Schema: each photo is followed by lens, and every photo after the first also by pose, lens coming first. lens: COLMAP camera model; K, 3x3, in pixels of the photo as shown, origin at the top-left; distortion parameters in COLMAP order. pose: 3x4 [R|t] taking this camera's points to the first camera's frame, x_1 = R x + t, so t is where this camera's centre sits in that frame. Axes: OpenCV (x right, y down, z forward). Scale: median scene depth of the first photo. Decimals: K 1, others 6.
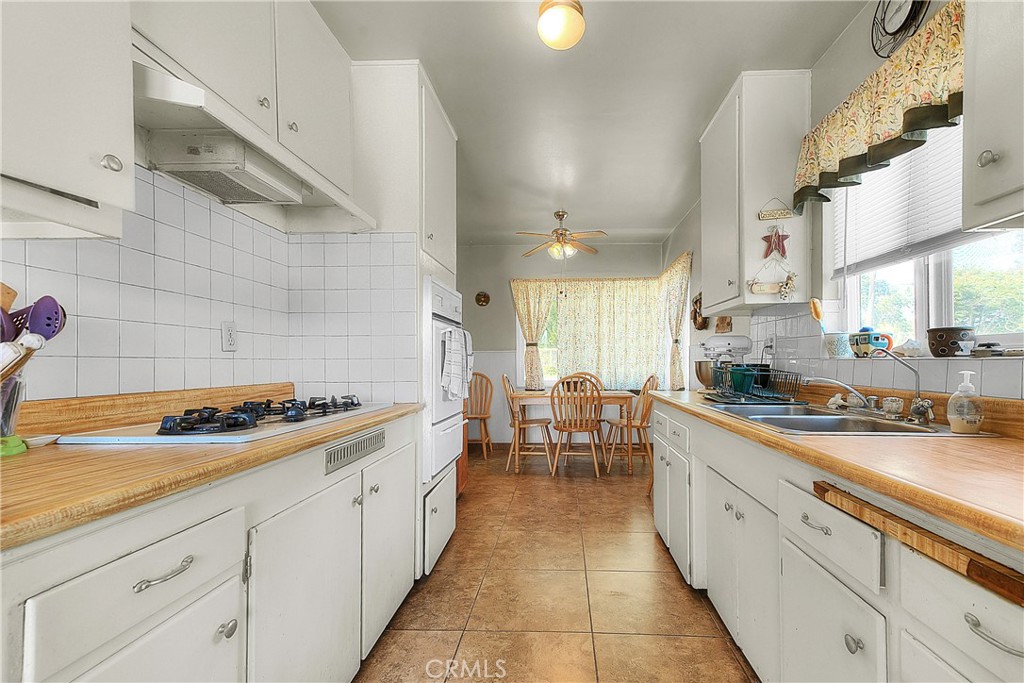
lens RADIAL K [[429.4, 0, 522.8], [0, 429.4, 357.1], [0, 0, 1]] dist [0.019623, 0.000000]
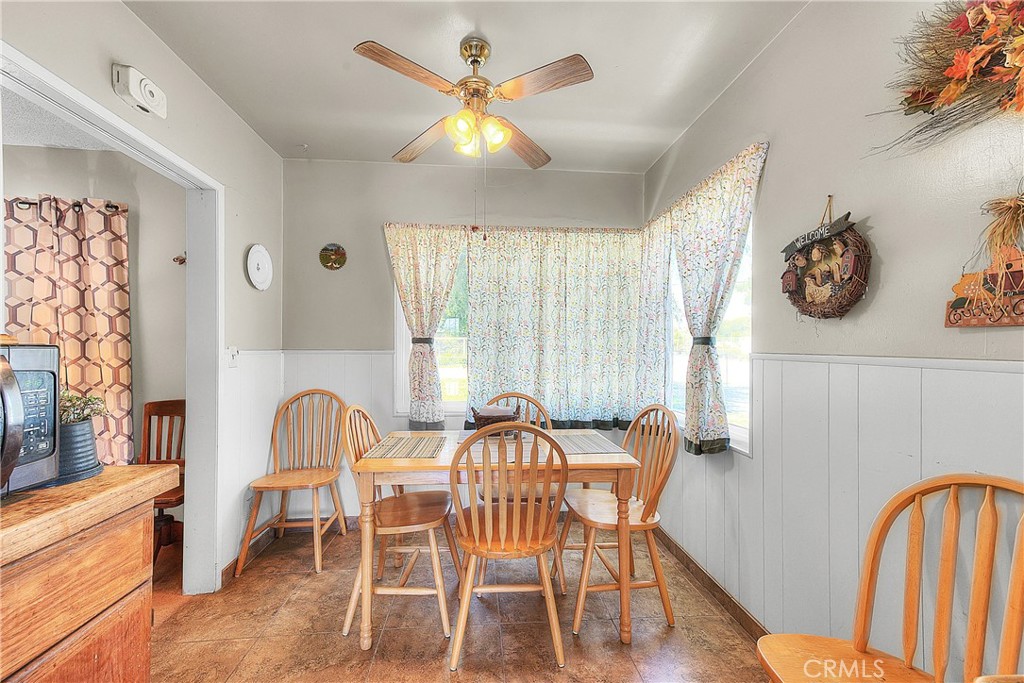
lens RADIAL K [[429.4, 0, 522.8], [0, 429.4, 357.1], [0, 0, 1]] dist [0.019623, 0.000000]
pose [[0.979325, 0.006044, 0.202202, 0.038595], [-0.008126, 0.999922, 0.009470, -0.014331], [-0.202129, -0.010917, 0.979298, 0.443655]]
